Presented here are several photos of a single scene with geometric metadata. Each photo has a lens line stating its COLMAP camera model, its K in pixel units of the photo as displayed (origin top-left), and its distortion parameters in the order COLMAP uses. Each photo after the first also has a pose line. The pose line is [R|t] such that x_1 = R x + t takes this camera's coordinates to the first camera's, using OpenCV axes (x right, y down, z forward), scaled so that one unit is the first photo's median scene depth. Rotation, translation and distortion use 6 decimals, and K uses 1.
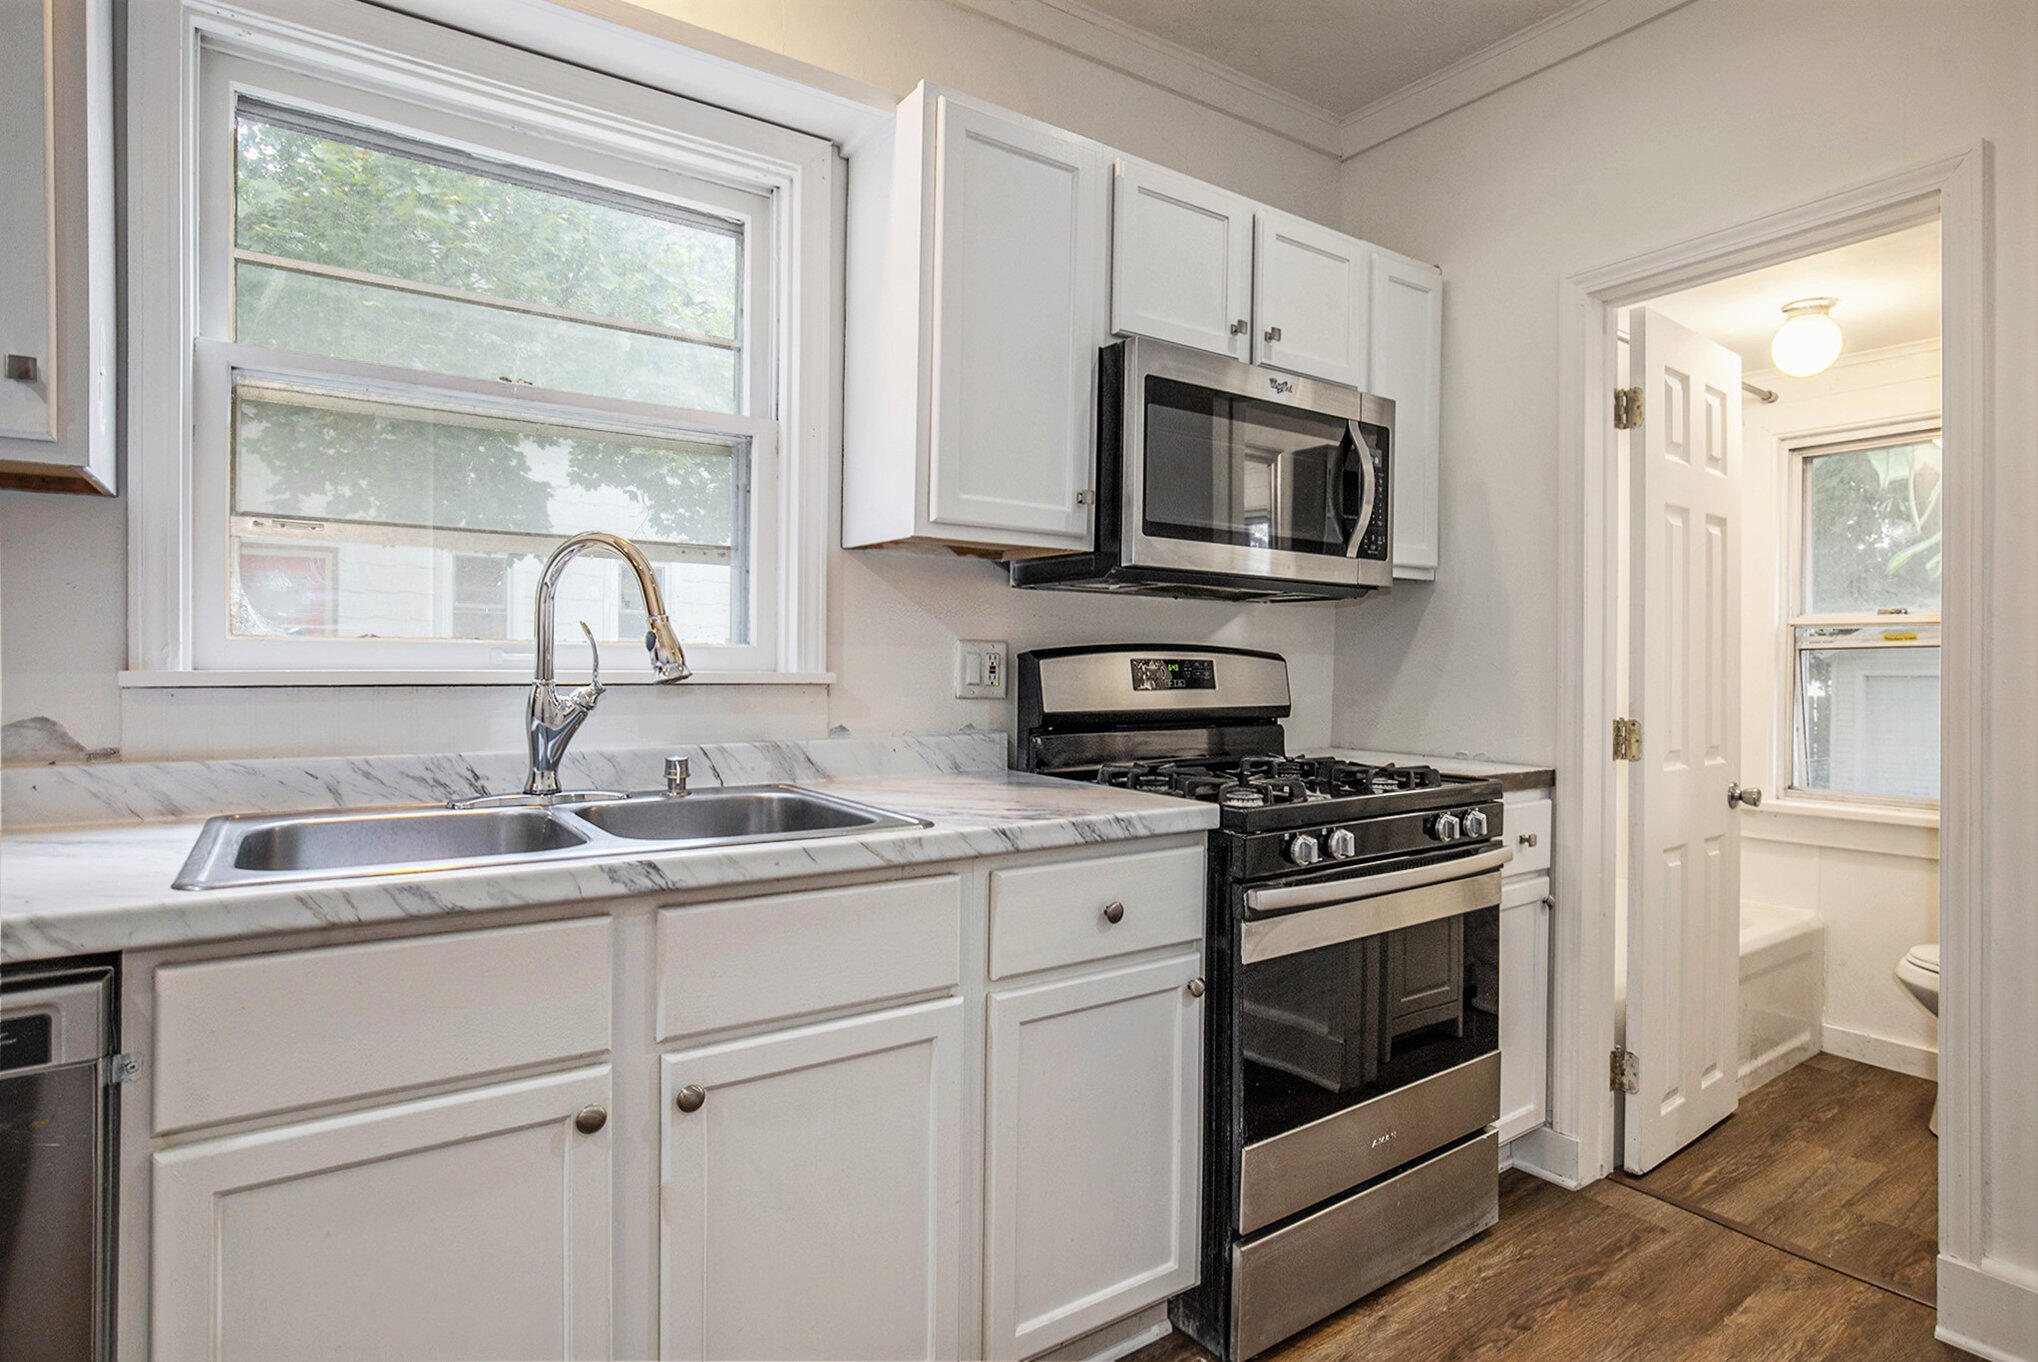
lens RADIAL K [[1076.6, 0, 1010.4], [0, 1076.6, 662.9], [0, 0, 1]] dist [-0.020382, 0.004864]
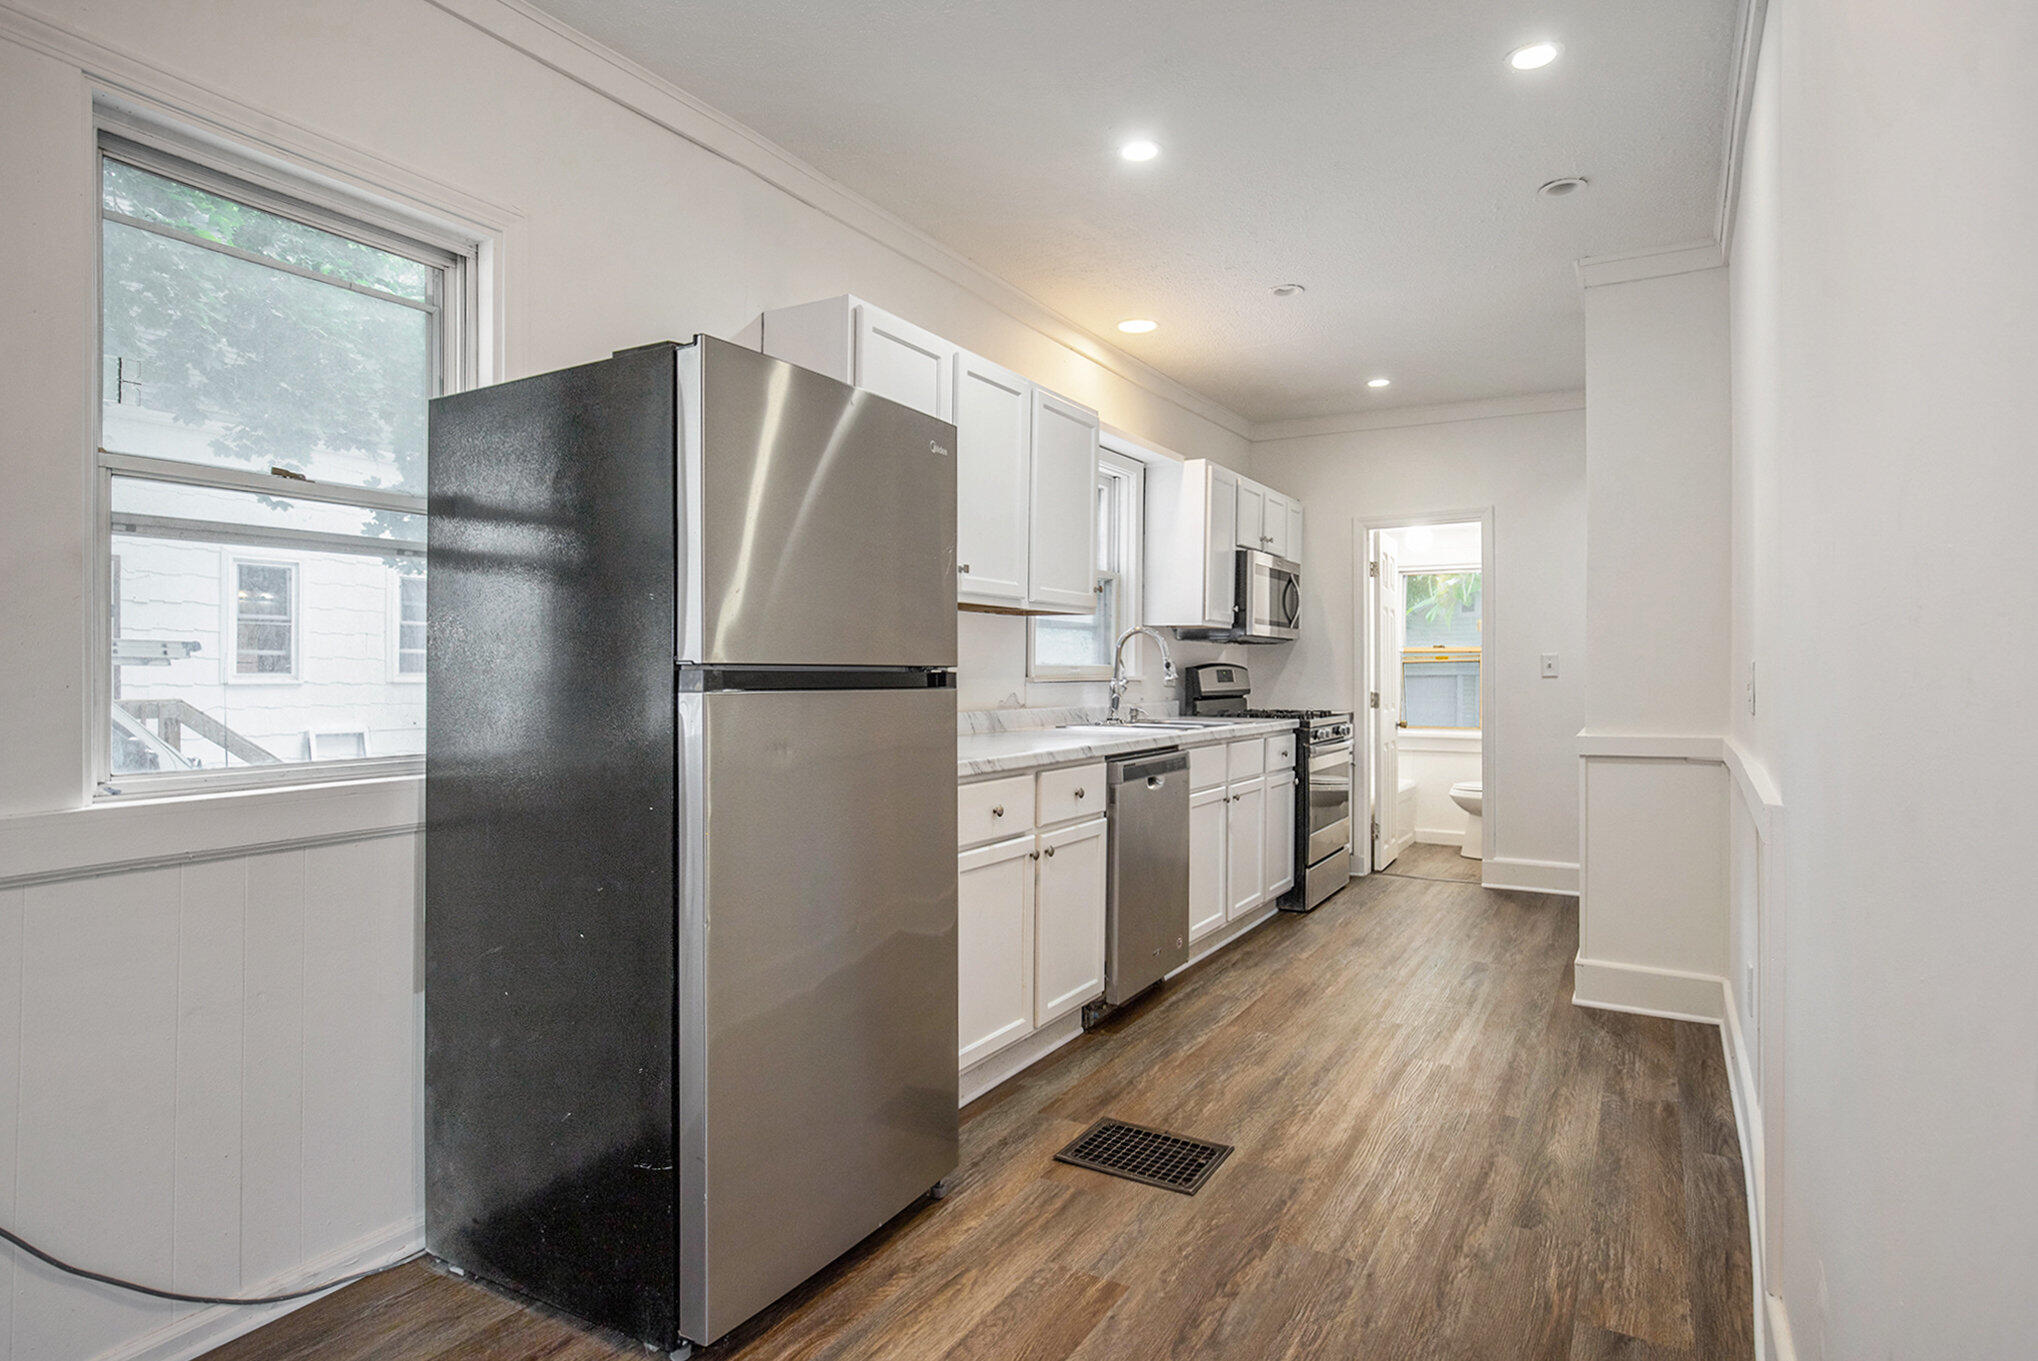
lens RADIAL K [[1076.6, 0, 1035.3], [0, 1076.6, 678.3], [0, 0, 1]] dist [-0.020382, 0.004864]
pose [[0.912187, -0.010284, 0.409646, -1.322675], [0.007765, 0.999939, 0.007811, -0.007517], [-0.409701, -0.003945, 0.912211, -1.093537]]
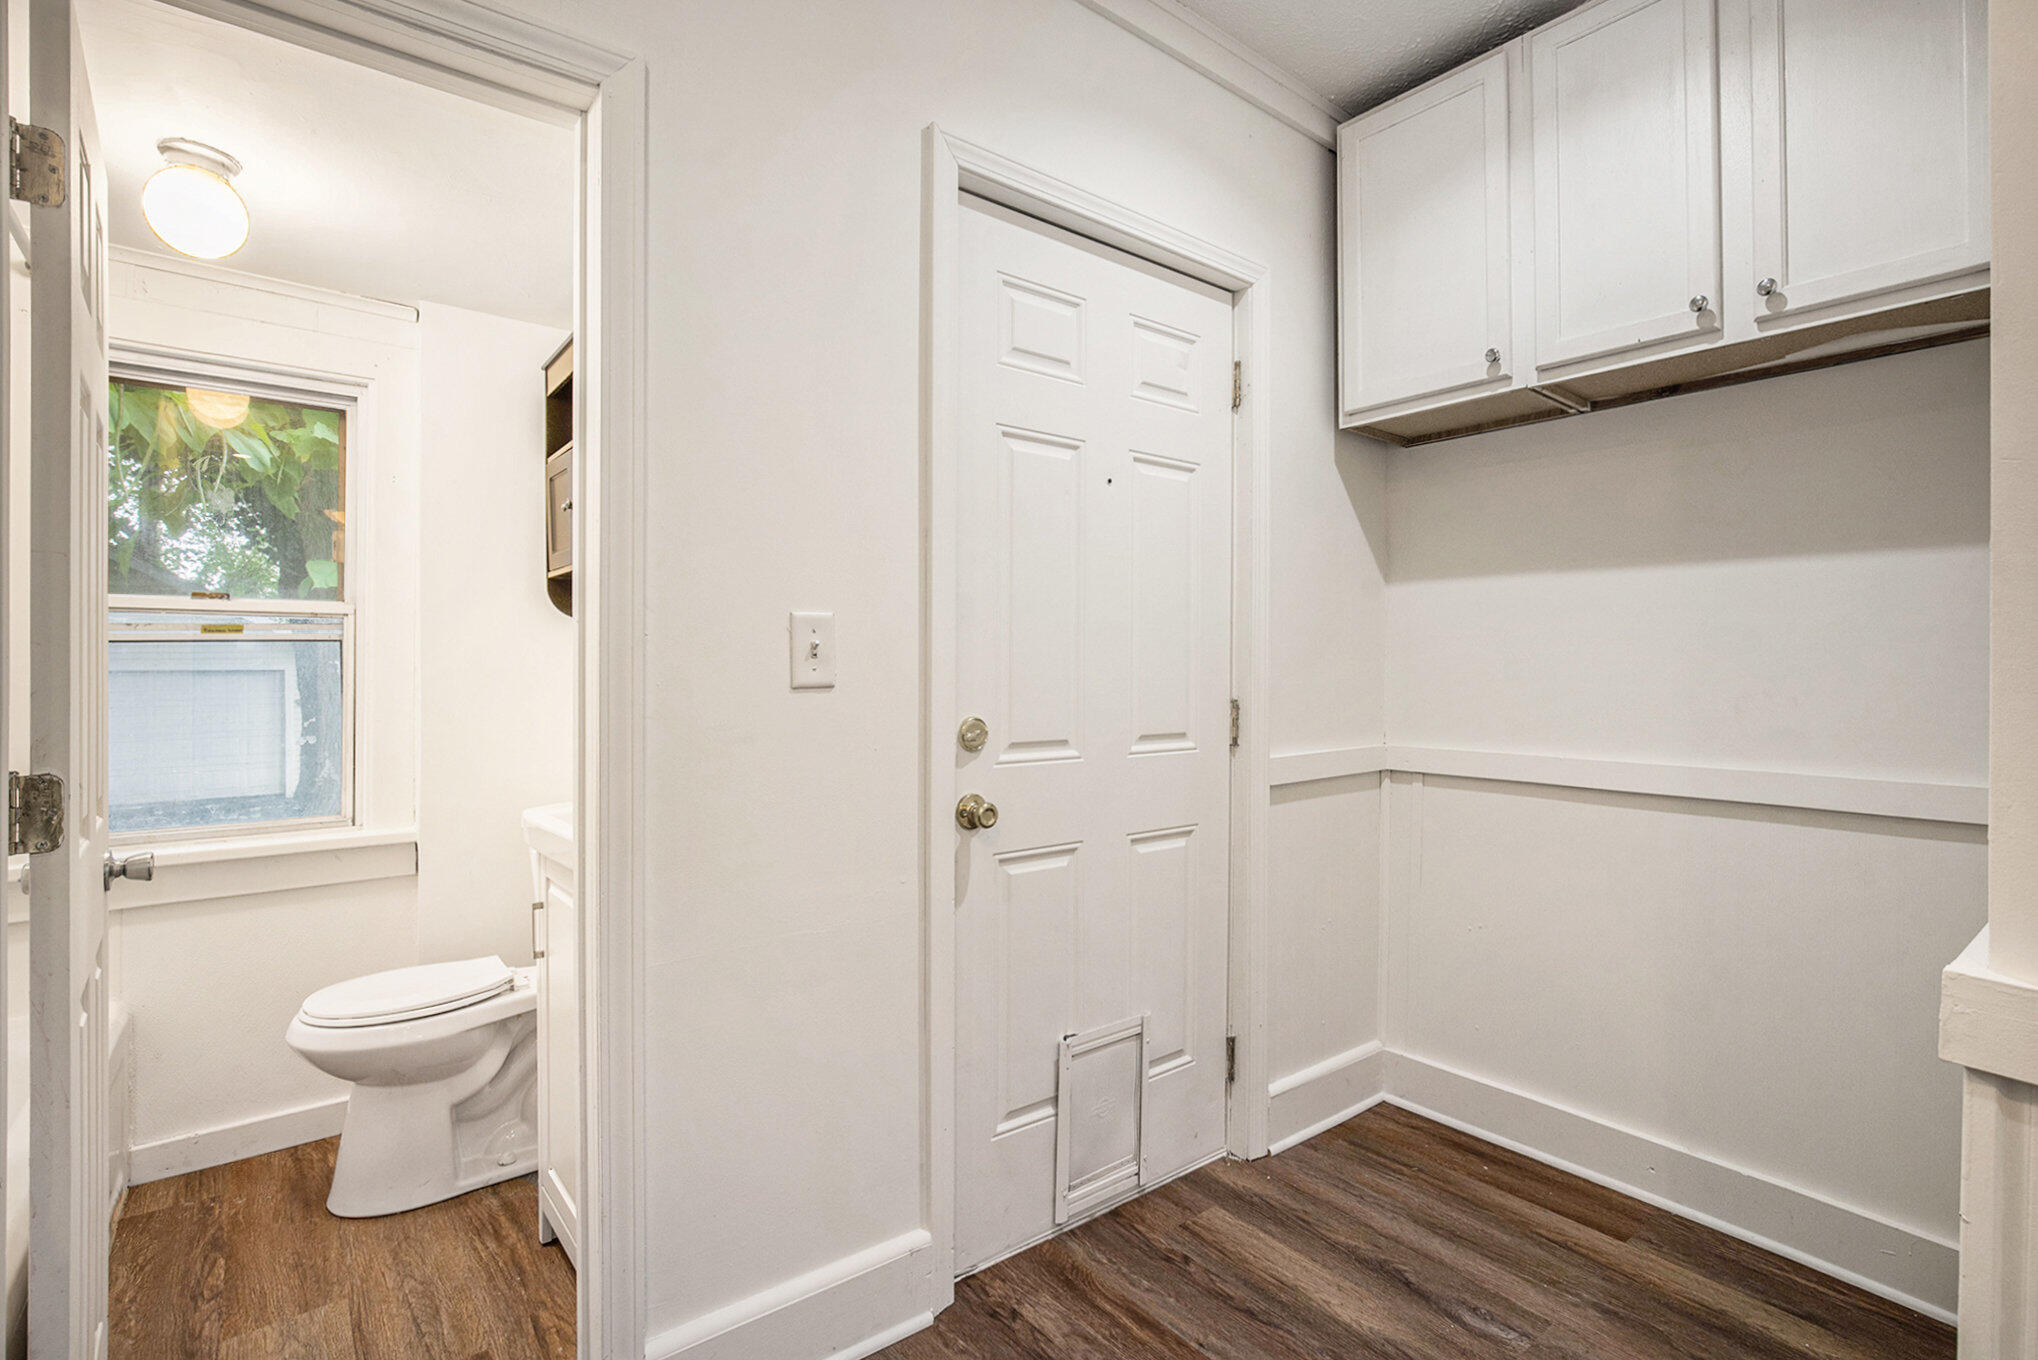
lens RADIAL K [[978.0, 0, 1009.1], [0, 978.0, 653.2], [0, 0, 1]] dist [-0.018204, 0.000306]
pose [[-0.052845, 0.005138, 0.998590, 0.096444], [-0.000426, 0.999987, -0.005168, -0.003308], [-0.998603, -0.000699, -0.052842, 0.632640]]
